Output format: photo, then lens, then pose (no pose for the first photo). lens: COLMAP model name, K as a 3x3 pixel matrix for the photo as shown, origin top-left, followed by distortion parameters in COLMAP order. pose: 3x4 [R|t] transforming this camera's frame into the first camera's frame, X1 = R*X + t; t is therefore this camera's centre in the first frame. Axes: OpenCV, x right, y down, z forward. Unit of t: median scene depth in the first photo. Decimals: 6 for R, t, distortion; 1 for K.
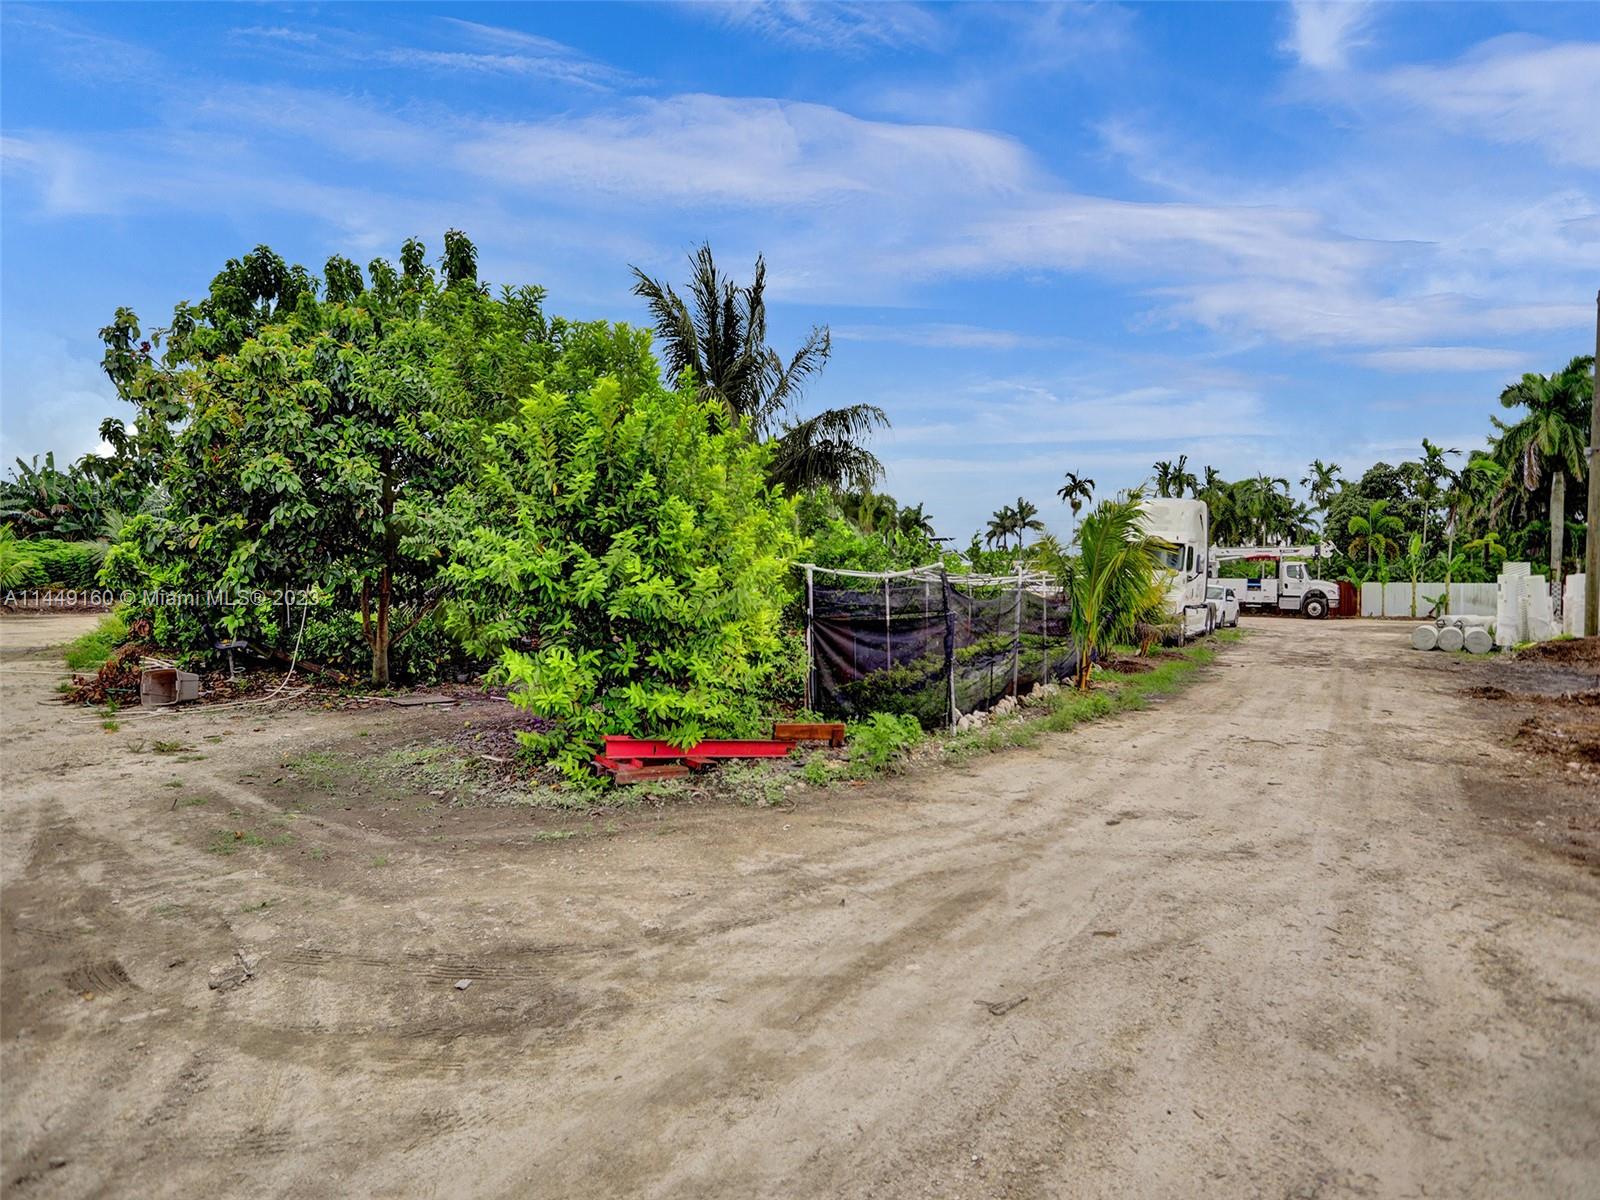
lens RADIAL K [[815.1, 0, 806.5], [0, 815.1, 612.3], [0, 0, 1]] dist [-0.058885, 0.035615]
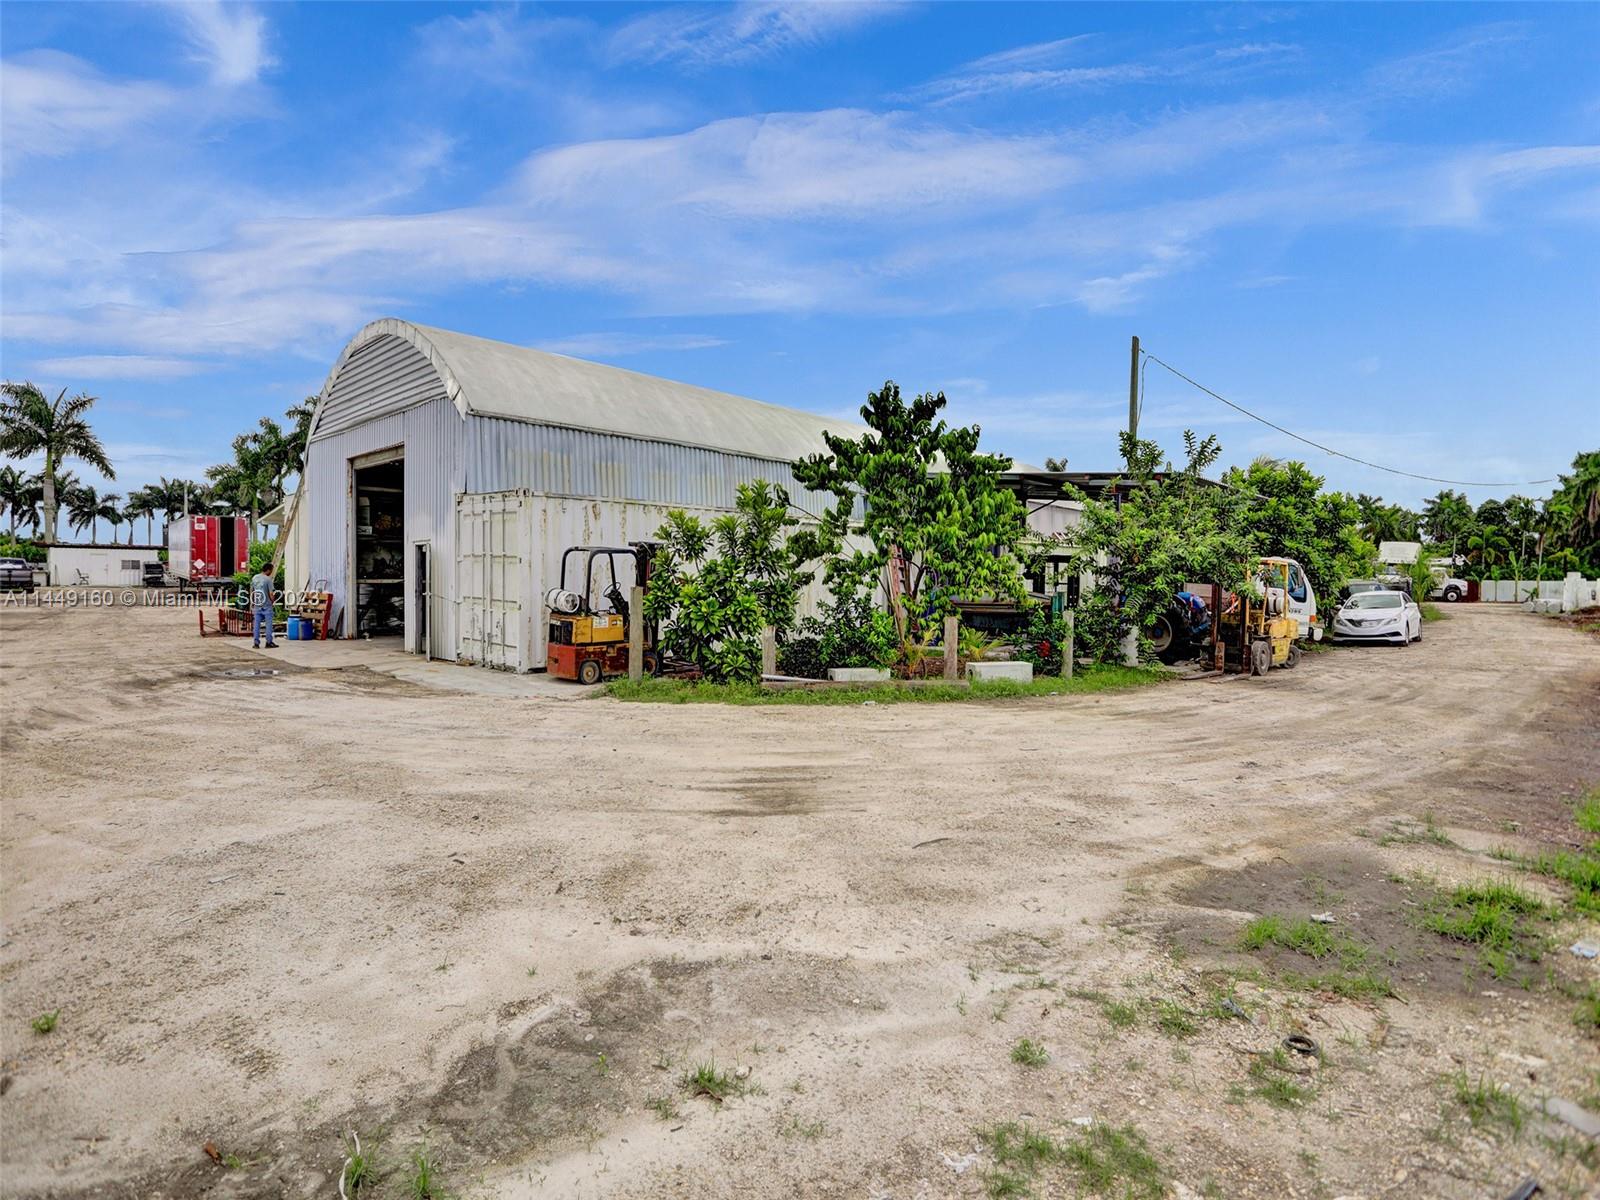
lens RADIAL K [[815.1, 0, 806.5], [0, 815.1, 612.3], [0, 0, 1]] dist [-0.058885, 0.035615]
pose [[0.998023, 0.004142, -0.062721, -0.237497], [-0.003502, 0.999941, 0.010307, 0.006540], [0.062760, -0.010067, 0.997978, -0.290854]]
